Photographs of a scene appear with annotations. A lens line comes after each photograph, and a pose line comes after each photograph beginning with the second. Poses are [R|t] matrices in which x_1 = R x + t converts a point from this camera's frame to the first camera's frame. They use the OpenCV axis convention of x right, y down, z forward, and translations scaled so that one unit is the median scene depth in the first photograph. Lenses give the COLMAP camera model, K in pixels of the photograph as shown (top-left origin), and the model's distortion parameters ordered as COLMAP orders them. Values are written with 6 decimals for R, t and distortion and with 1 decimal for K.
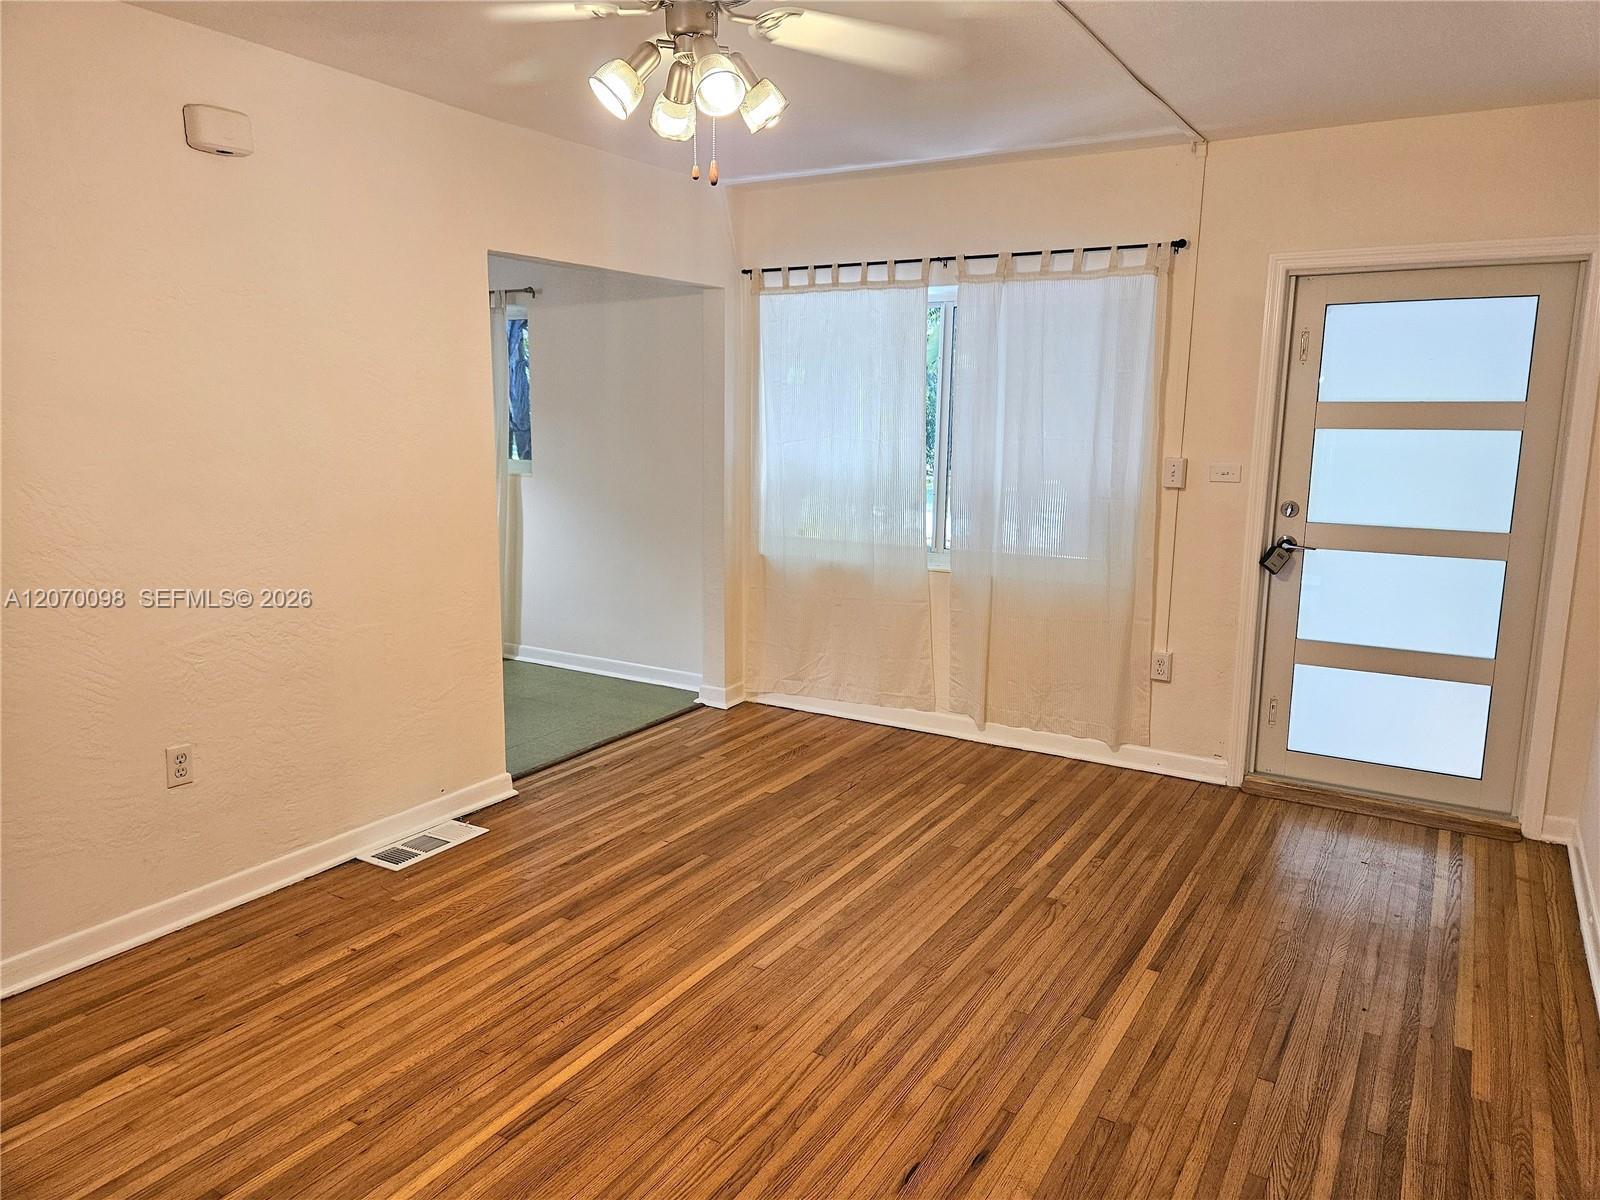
lens RADIAL K [[1078.4, 0, 799.4], [0, 1078.4, 587.7], [0, 0, 1]] dist [0.091621, -0.091399]
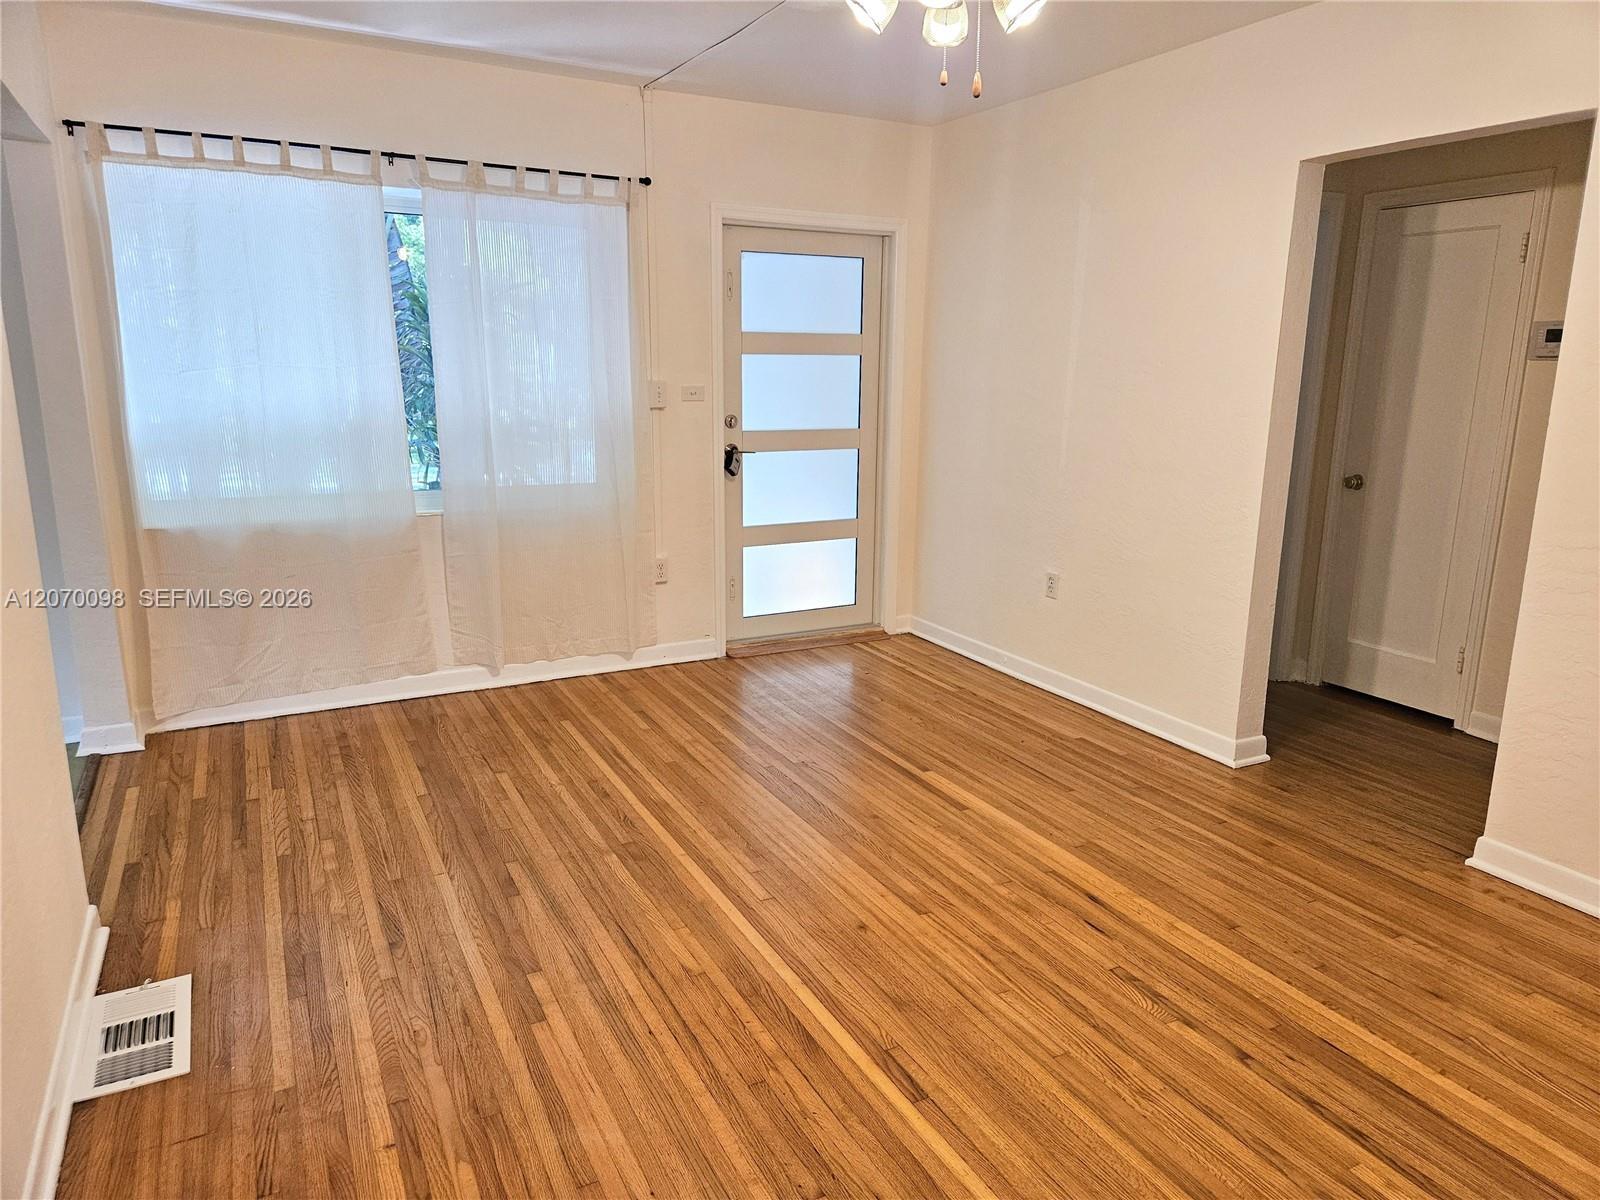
lens RADIAL K [[1078.4, 0, 799.4], [0, 1078.4, 587.7], [0, 0, 1]] dist [0.091621, -0.091399]
pose [[0.514051, -0.182341, 0.838155, -0.560635], [0.135838, 0.982119, 0.130349, -0.036883], [-0.846935, 0.046847, 0.529628, 0.310747]]
